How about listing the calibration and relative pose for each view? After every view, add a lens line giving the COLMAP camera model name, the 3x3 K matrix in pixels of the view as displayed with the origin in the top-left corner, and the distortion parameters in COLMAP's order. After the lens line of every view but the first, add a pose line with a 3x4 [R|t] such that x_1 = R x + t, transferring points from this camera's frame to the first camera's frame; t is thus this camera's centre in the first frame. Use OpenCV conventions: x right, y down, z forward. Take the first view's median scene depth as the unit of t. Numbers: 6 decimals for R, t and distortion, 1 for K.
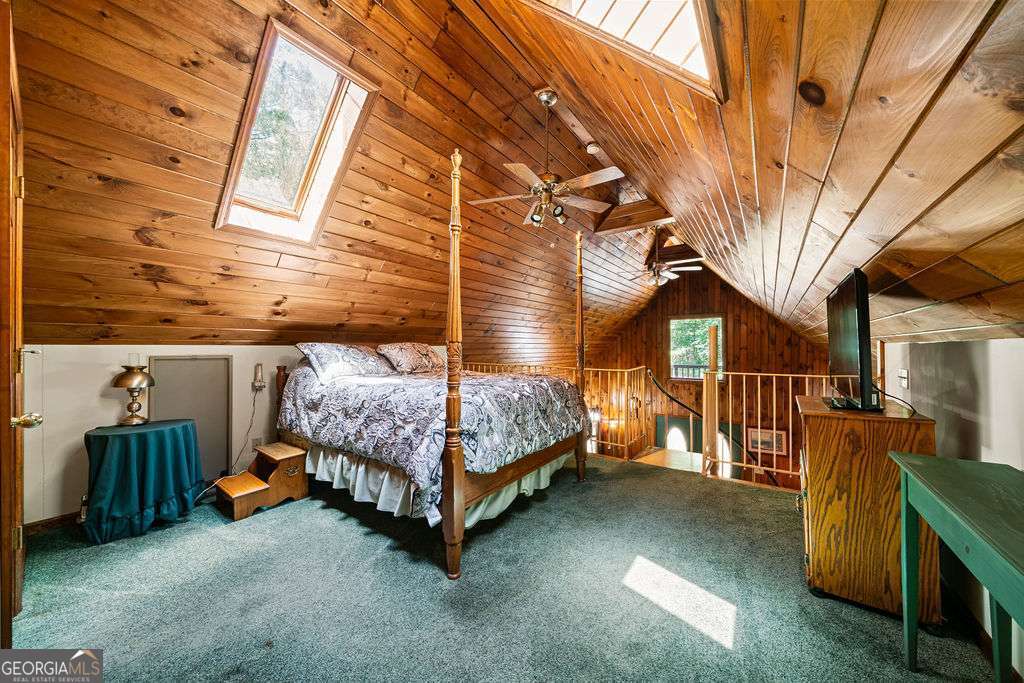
lens RADIAL K [[355.9, 0, 509.5], [0, 355.9, 338.9], [0, 0, 1]] dist [-0.002321, -0.000067]
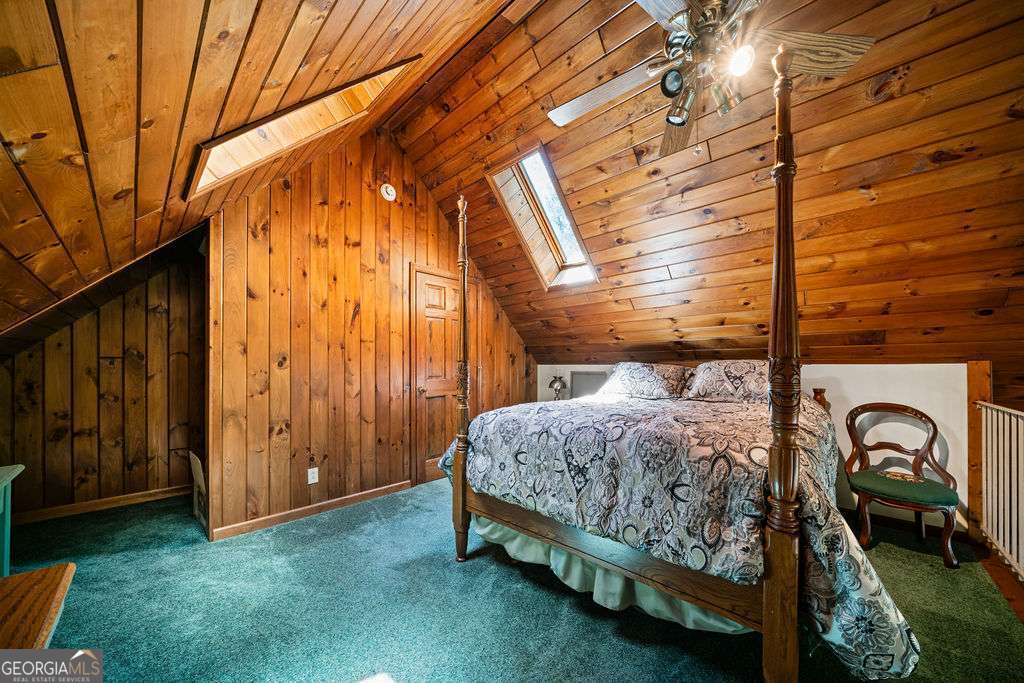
lens RADIAL K [[348.3, 0, 513.2], [0, 348.3, 370.3], [0, 0, 1]] dist [-0.000700, -0.000033]
pose [[-0.104301, -0.000317, -0.994546, 0.692096], [0.011414, 0.999934, -0.001516, 0.043501], [0.994480, -0.011510, -0.104291, 0.927936]]
